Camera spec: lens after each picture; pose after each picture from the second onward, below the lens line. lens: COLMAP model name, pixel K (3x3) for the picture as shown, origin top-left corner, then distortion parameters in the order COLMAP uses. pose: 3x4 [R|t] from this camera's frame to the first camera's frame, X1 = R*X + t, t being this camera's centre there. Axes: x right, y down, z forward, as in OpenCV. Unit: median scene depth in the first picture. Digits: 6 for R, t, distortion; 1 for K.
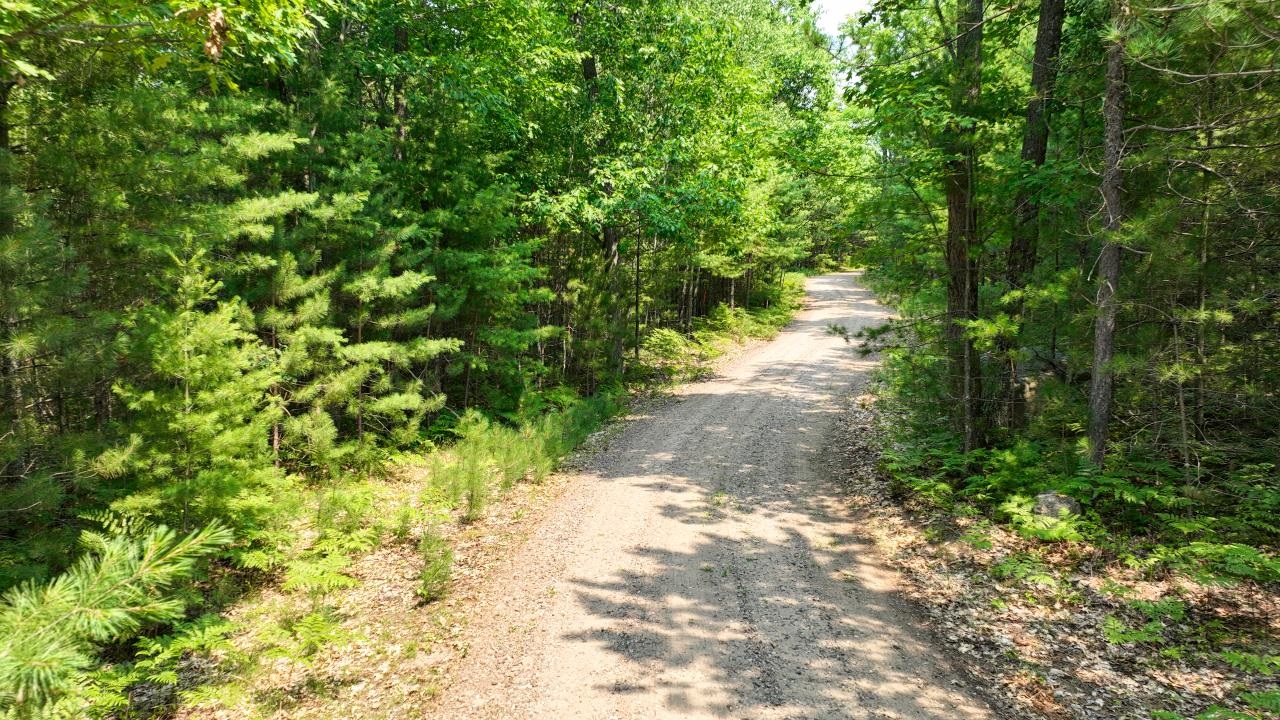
lens RADIAL K [[880.2, 0, 638.5], [0, 880.2, 362.6], [0, 0, 1]] dist [0.027580, 0.004656]
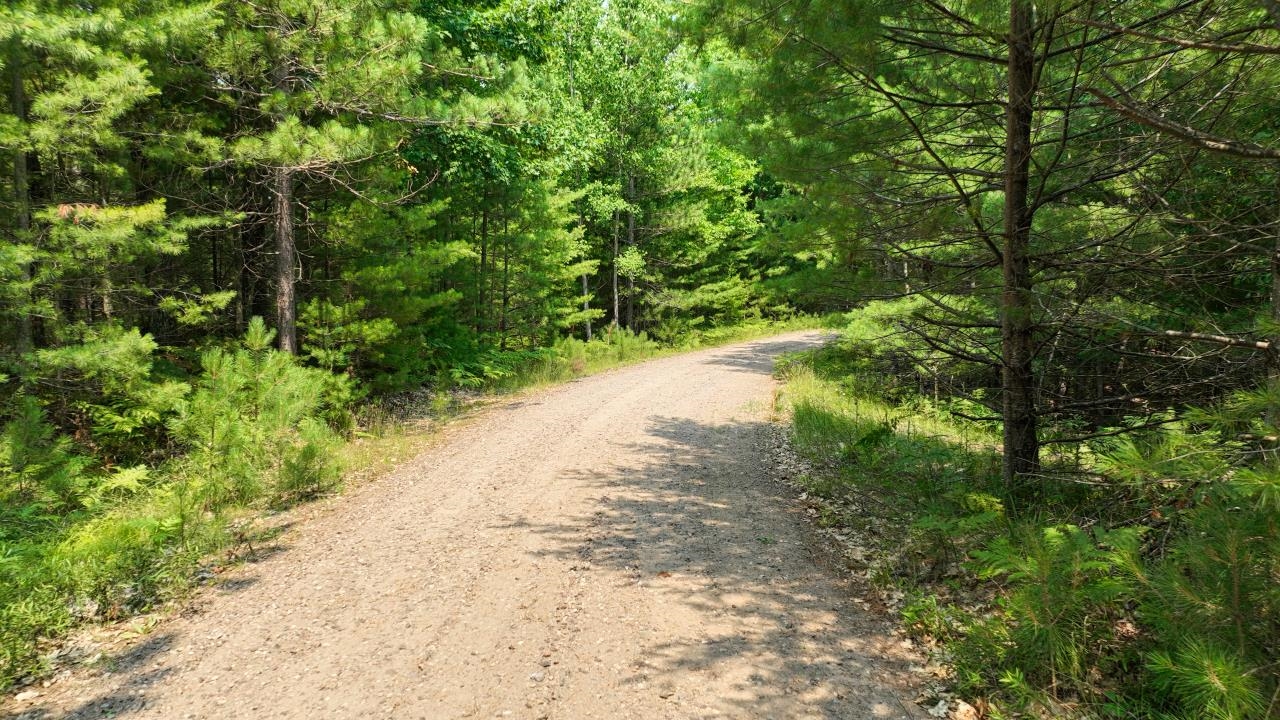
lens RADIAL K [[880.2, 0, 642.3], [0, 880.2, 359.6], [0, 0, 1]] dist [0.027580, 0.004656]
pose [[0.885689, 0.021046, -0.463802, 0.316384], [-0.027191, 0.999609, -0.006564, 0.109016], [0.463482, 0.018425, 0.885915, -0.846816]]
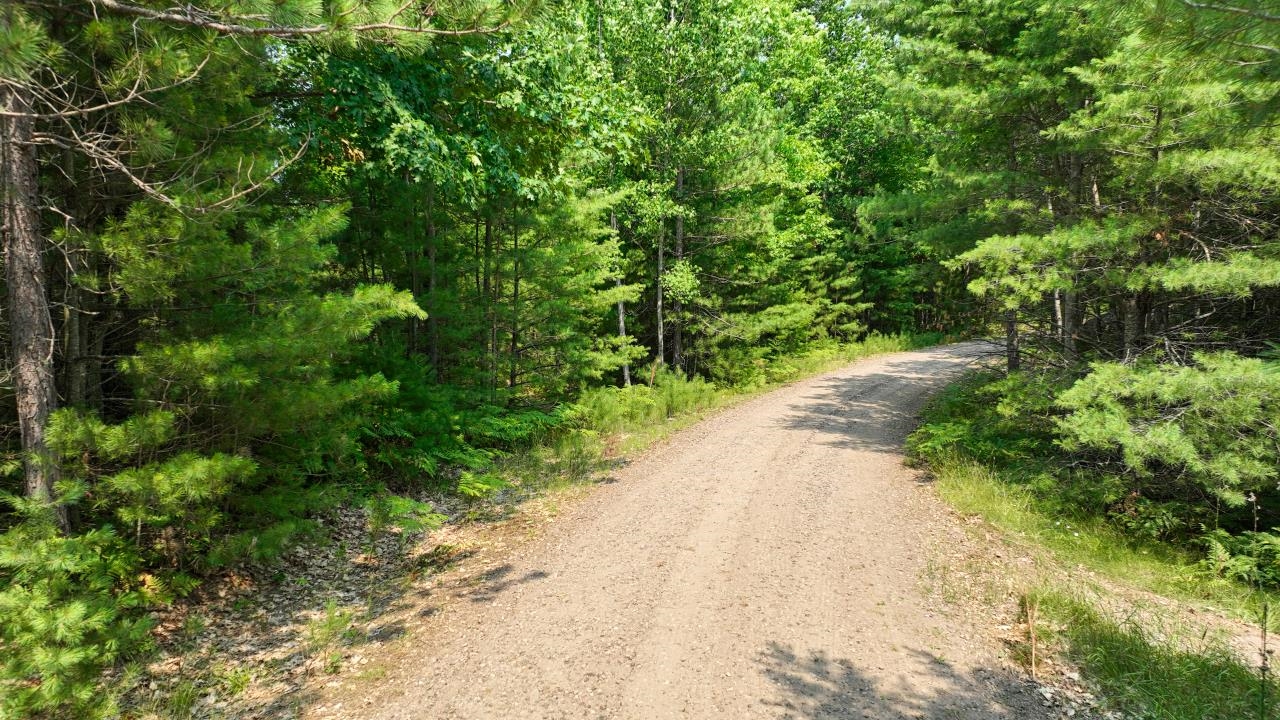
lens RADIAL K [[880.2, 0, 639.3], [0, 880.2, 357.4], [0, 0, 1]] dist [0.027580, 0.004656]
pose [[0.864690, 0.019015, -0.501945, 0.221419], [-0.027825, 0.999562, -0.010066, 0.076328], [0.501534, 0.022671, 0.864841, -0.694107]]
